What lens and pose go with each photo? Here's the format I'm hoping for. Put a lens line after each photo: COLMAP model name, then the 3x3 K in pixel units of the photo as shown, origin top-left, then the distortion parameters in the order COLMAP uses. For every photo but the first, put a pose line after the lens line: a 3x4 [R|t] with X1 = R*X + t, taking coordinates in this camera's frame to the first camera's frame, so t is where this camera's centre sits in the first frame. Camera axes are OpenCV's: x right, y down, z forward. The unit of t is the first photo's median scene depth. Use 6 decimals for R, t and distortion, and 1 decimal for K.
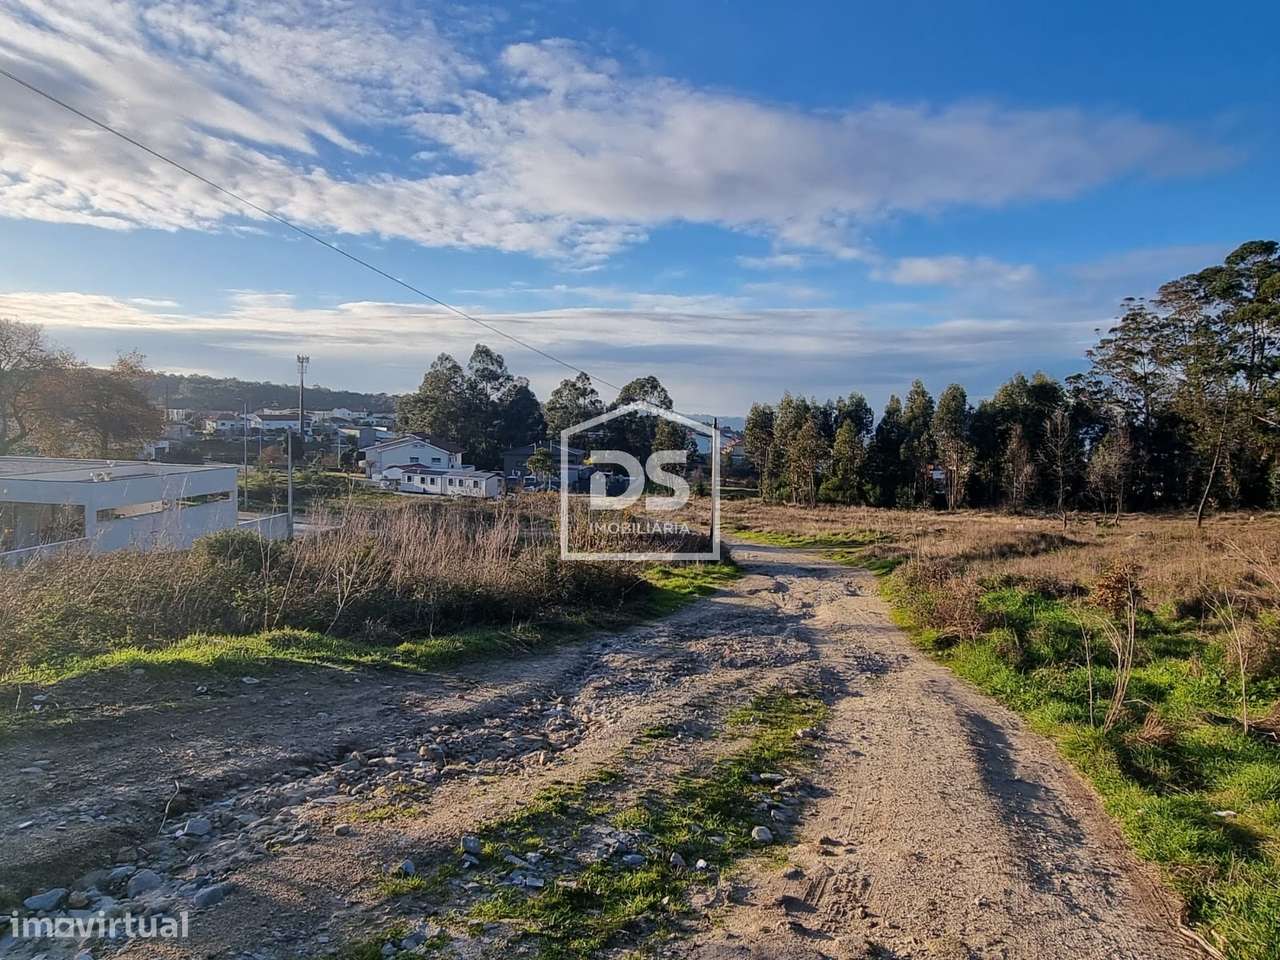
lens RADIAL K [[862.9, 0, 646.4], [0, 862.9, 474.7], [0, 0, 1]] dist [0.027506, -0.031546]
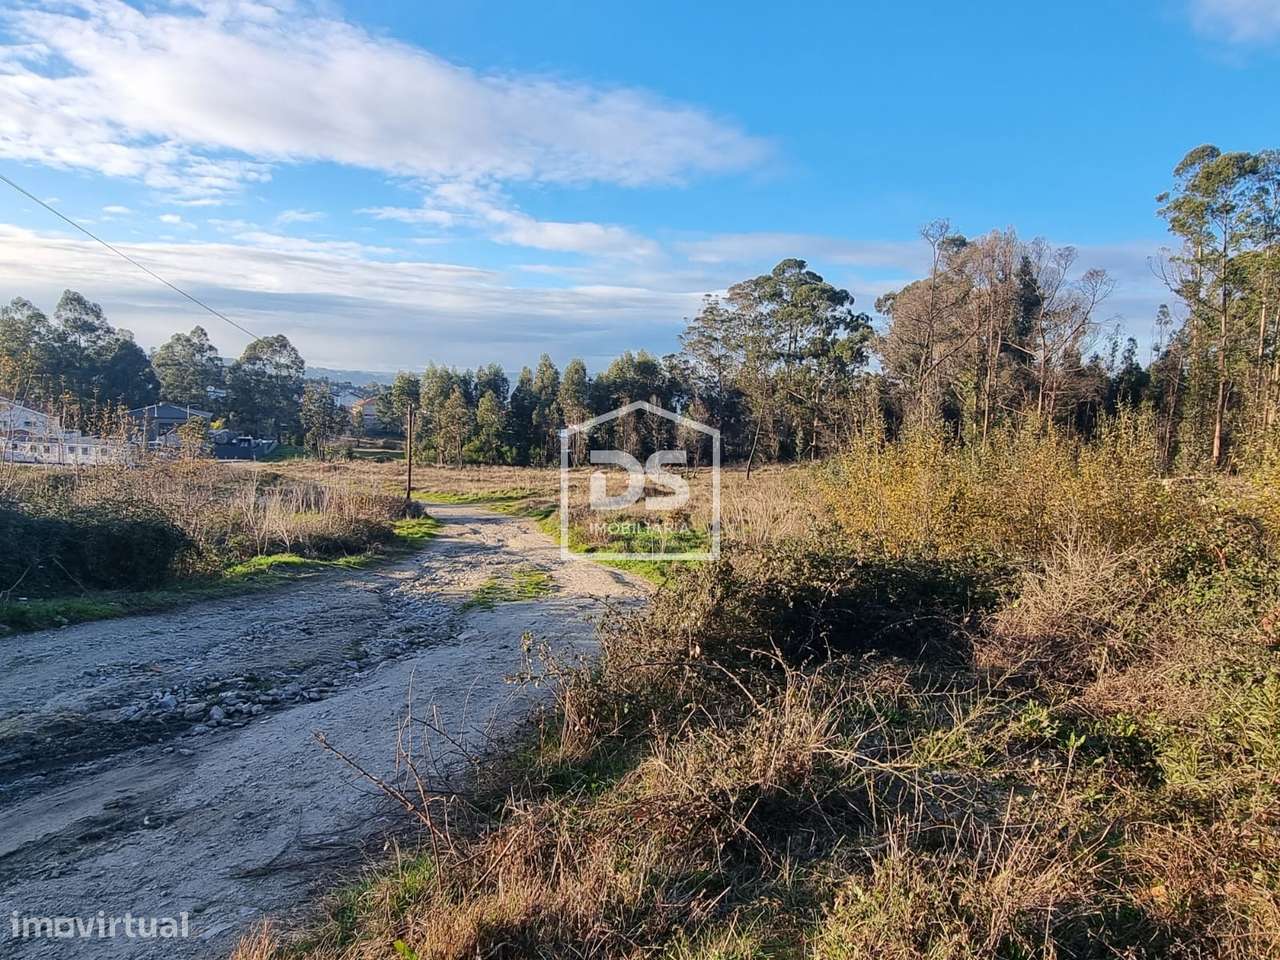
lens RADIAL K [[862.9, 0, 646.4], [0, 862.9, 474.7], [0, 0, 1]] dist [0.027506, -0.031546]
pose [[0.910167, -0.025453, 0.413459, -0.045134], [0.004635, 0.998674, 0.051277, -0.008989], [-0.414215, -0.044754, 0.909078, -0.106070]]
